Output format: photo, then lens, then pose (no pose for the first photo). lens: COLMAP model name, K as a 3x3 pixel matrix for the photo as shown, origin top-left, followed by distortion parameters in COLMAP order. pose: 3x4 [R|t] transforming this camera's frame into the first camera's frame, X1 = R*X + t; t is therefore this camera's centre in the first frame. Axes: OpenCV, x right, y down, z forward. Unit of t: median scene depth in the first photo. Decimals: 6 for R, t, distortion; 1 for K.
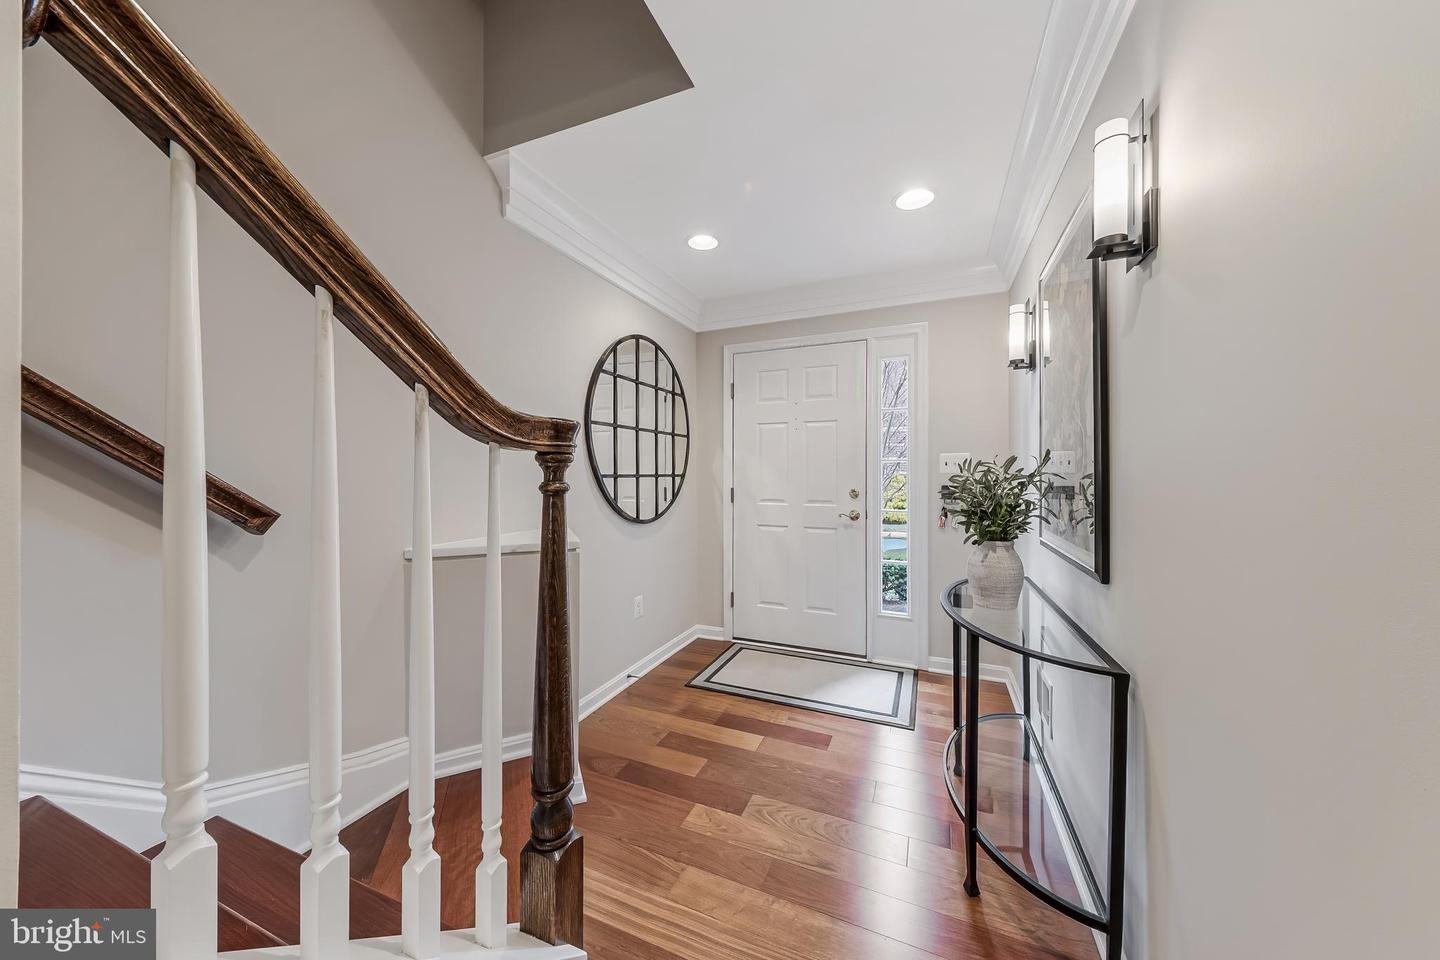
lens RADIAL K [[488.9, 0, 719.6], [0, 488.9, 472.3], [0, 0, 1]] dist [0.009264, -0.000271]
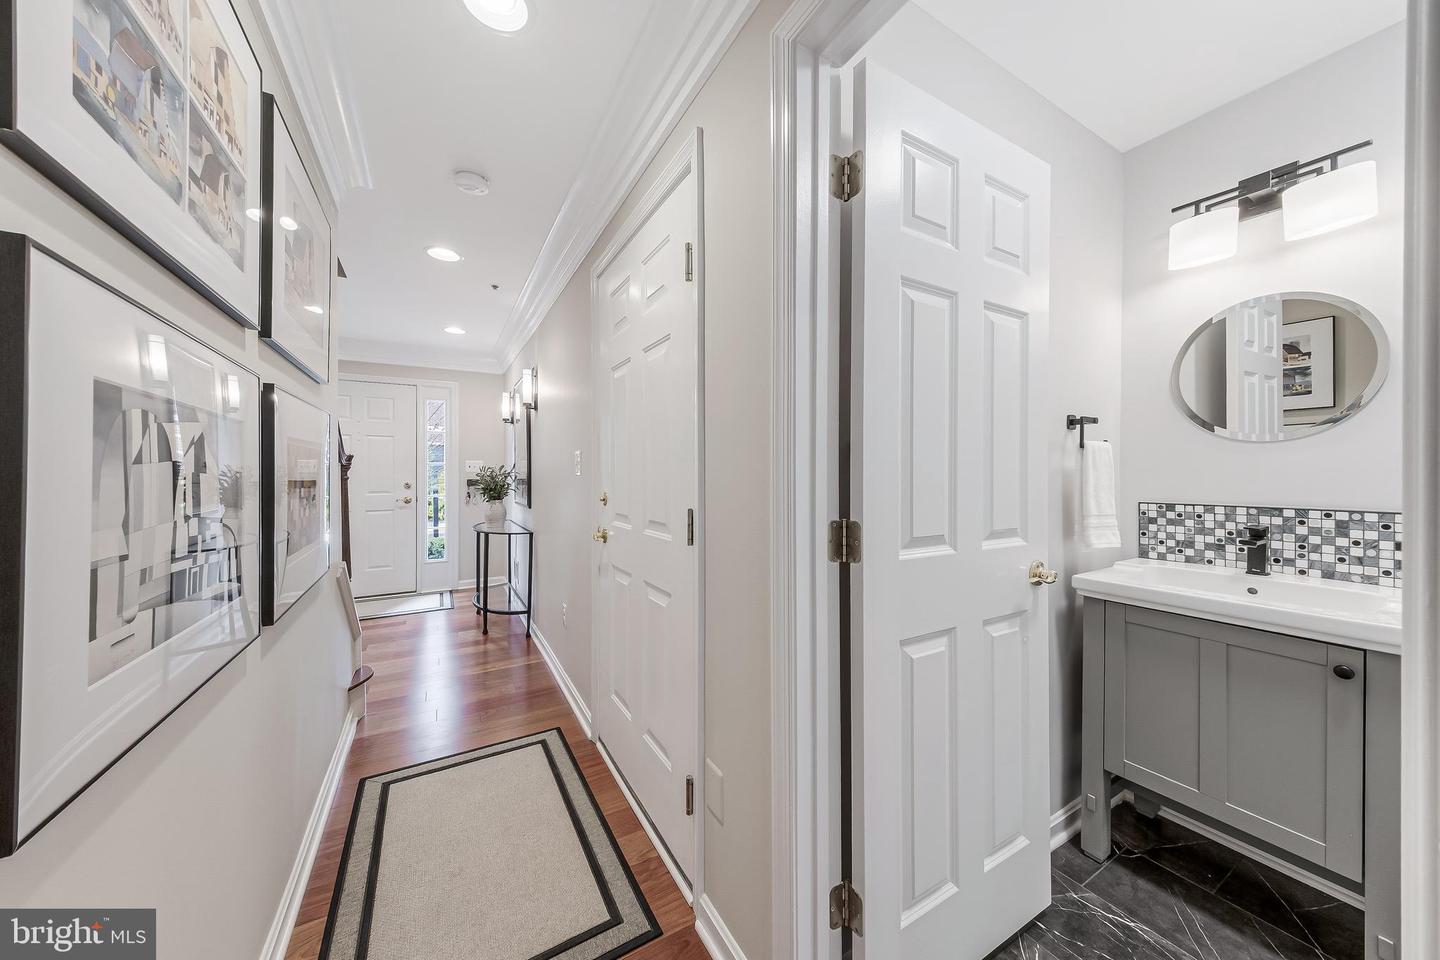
lens RADIAL K [[488.9, 0, 728.2], [0, 488.9, 471.1], [0, 0, 1]] dist [0.009264, -0.000271]
pose [[0.586125, -0.000901, 0.810220, -0.561515], [0.000326, 1.000000, 0.000876, -0.004106], [-0.810220, -0.000250, 0.586125, -1.046323]]
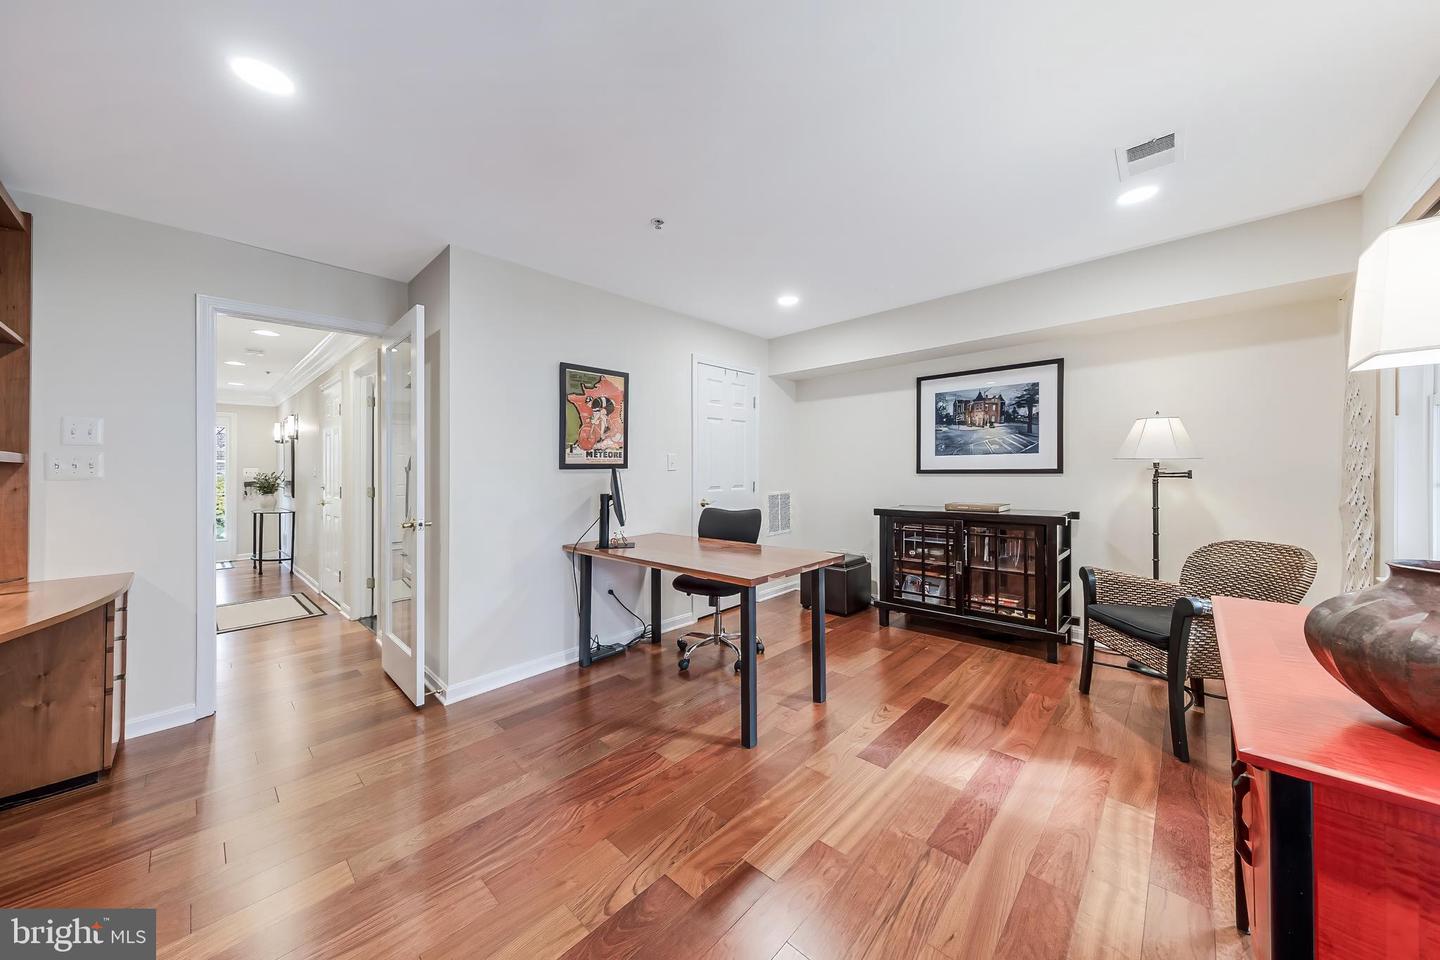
lens RADIAL K [[488.9, 0, 716.7], [0, 488.9, 471.1], [0, 0, 1]] dist [0.009264, -0.000271]
pose [[0.331650, 0.003456, 0.943396, -1.489384], [0.003708, 0.999981, -0.004967, -0.005447], [-0.943395, 0.005145, 0.331631, -2.798067]]
